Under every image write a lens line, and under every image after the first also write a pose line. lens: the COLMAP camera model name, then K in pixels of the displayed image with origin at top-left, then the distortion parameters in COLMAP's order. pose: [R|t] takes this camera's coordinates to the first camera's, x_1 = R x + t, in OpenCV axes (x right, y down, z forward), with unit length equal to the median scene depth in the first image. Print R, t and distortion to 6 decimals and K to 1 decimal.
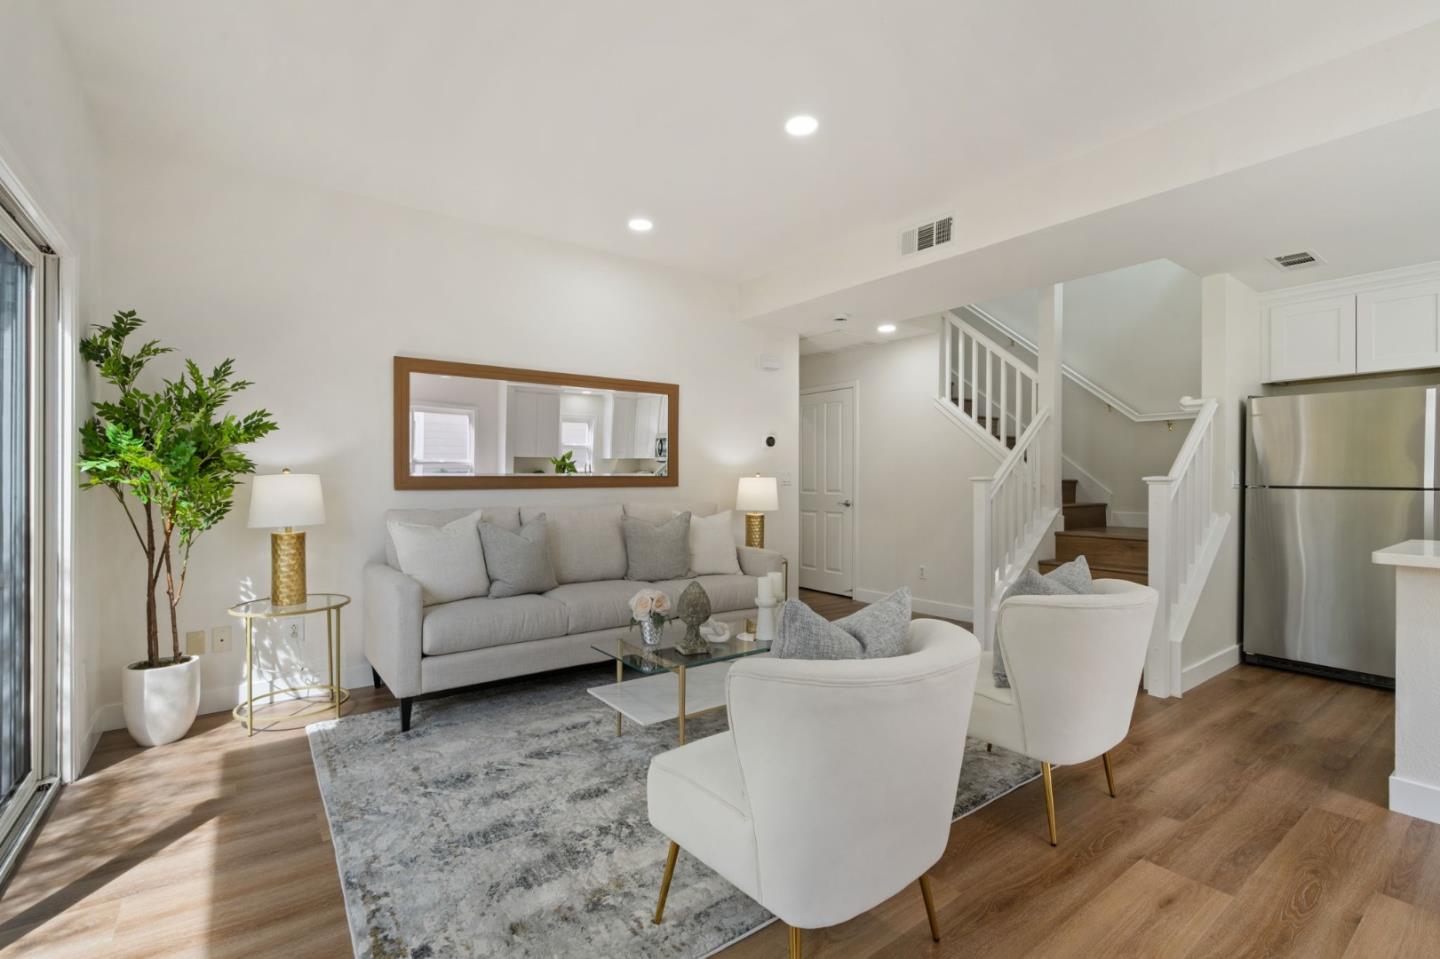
lens RADIAL K [[656.8, 0, 720.0], [0, 656.8, 479.5], [0, 0, 1]] dist [-0.001091, -0.000178]
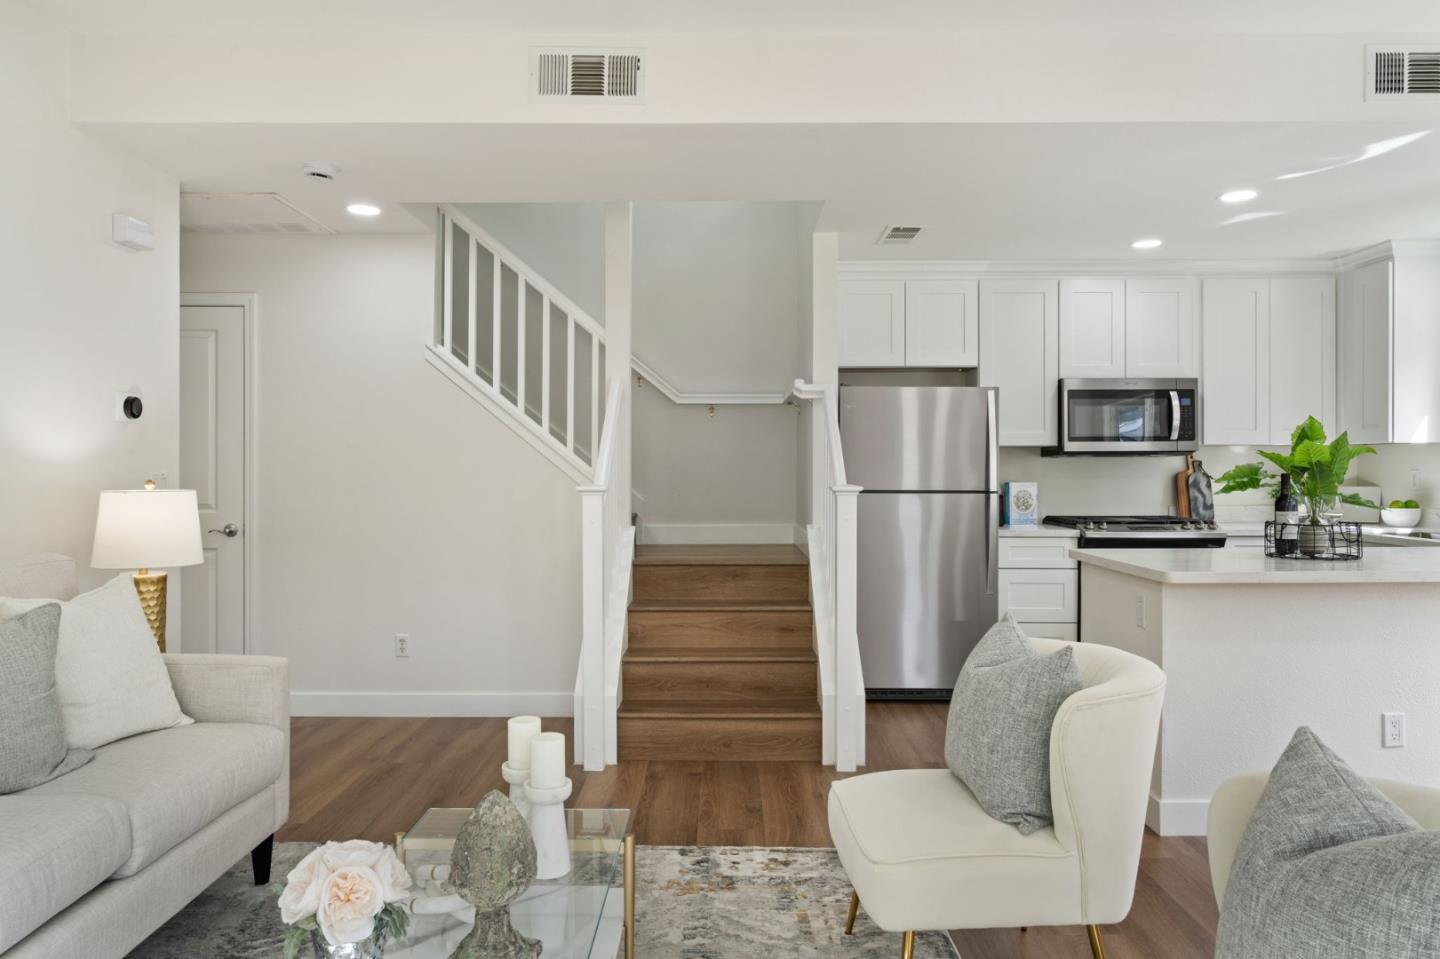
lens RADIAL K [[974.3, 0, 717.6], [0, 974.3, 457.7], [0, 0, 1]] dist [0.030118, 0.000559]
pose [[0.618019, 0.003126, 0.786157, -0.256971], [-0.000605, 0.999994, -0.003501, -0.026379], [-0.786163, 0.001688, 0.618017, 0.332983]]
